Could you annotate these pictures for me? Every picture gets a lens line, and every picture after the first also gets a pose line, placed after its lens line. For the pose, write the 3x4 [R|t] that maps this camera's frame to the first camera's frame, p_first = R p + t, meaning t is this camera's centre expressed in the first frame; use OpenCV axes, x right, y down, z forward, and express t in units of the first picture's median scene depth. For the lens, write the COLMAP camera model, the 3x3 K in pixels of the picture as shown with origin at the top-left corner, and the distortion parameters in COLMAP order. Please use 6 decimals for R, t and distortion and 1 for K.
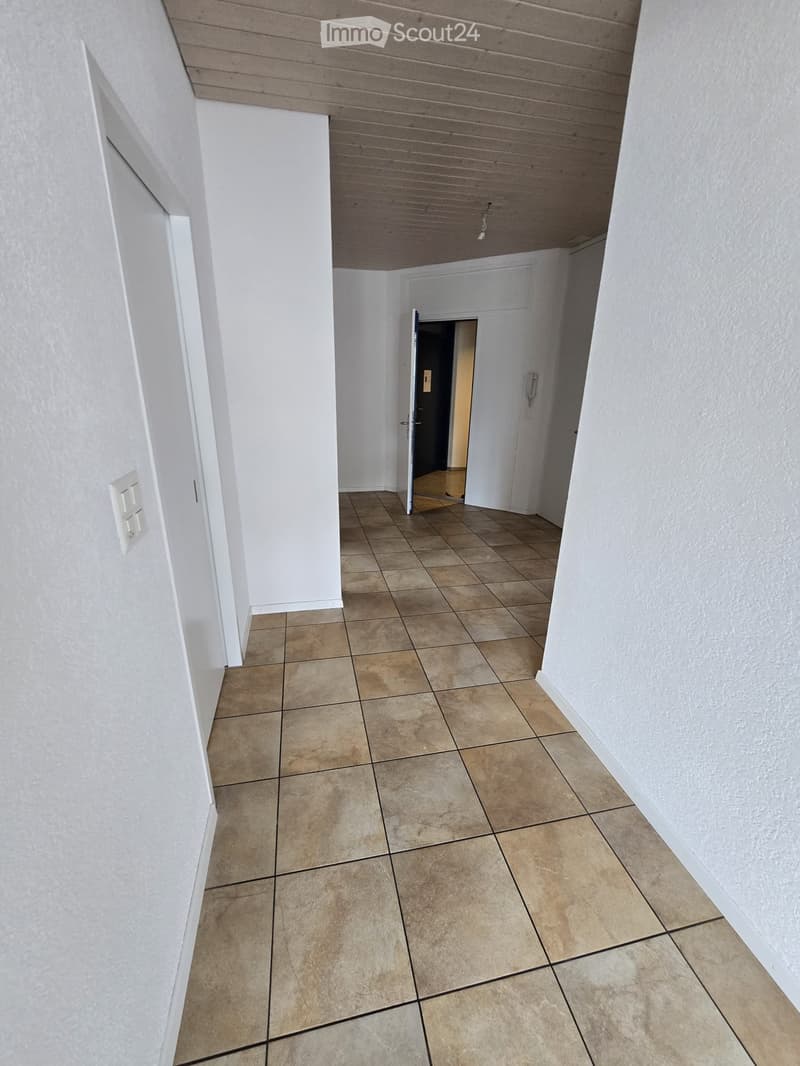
lens RADIAL K [[438.1, 0, 390.6], [0, 438.1, 531.9], [0, 0, 1]] dist [0.000215, 0.000016]
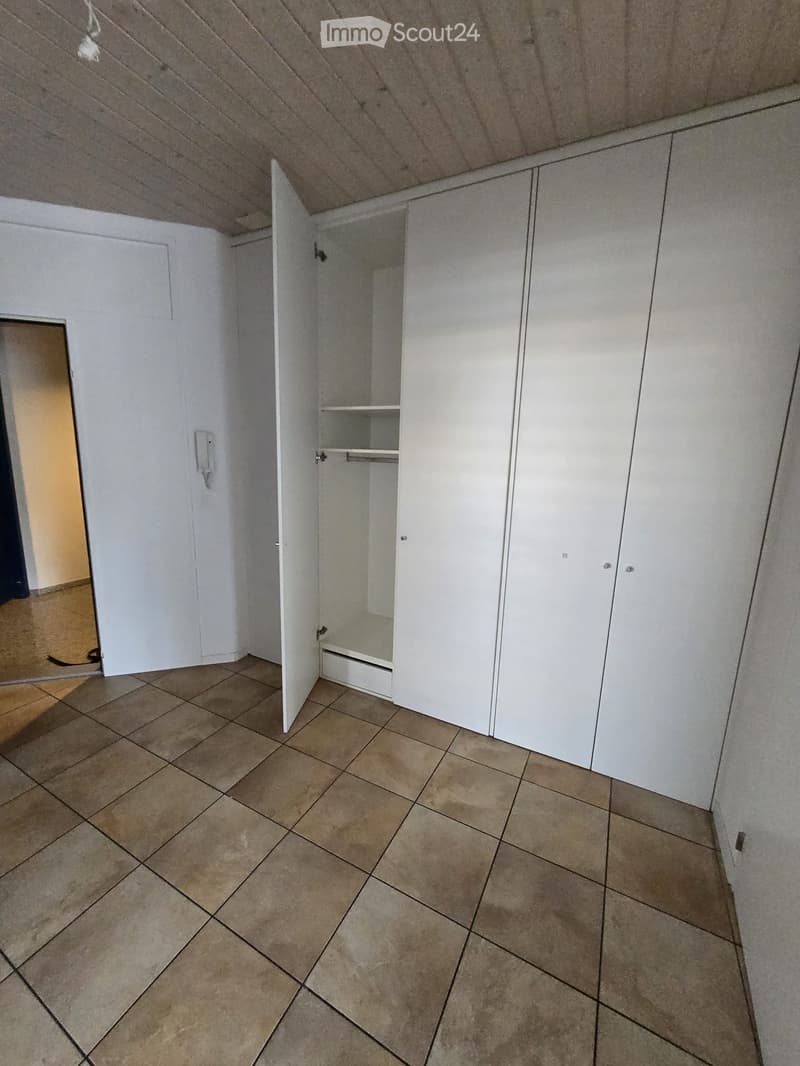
lens RADIAL K [[438.1, 0, 390.6], [0, 438.1, 531.9], [0, 0, 1]] dist [0.000215, 0.000016]
pose [[0.645127, -0.145223, 0.750147, 0.030652], [0.240468, 0.970473, -0.018926, -0.165842], [-0.725249, 0.192596, 0.661000, 0.469578]]
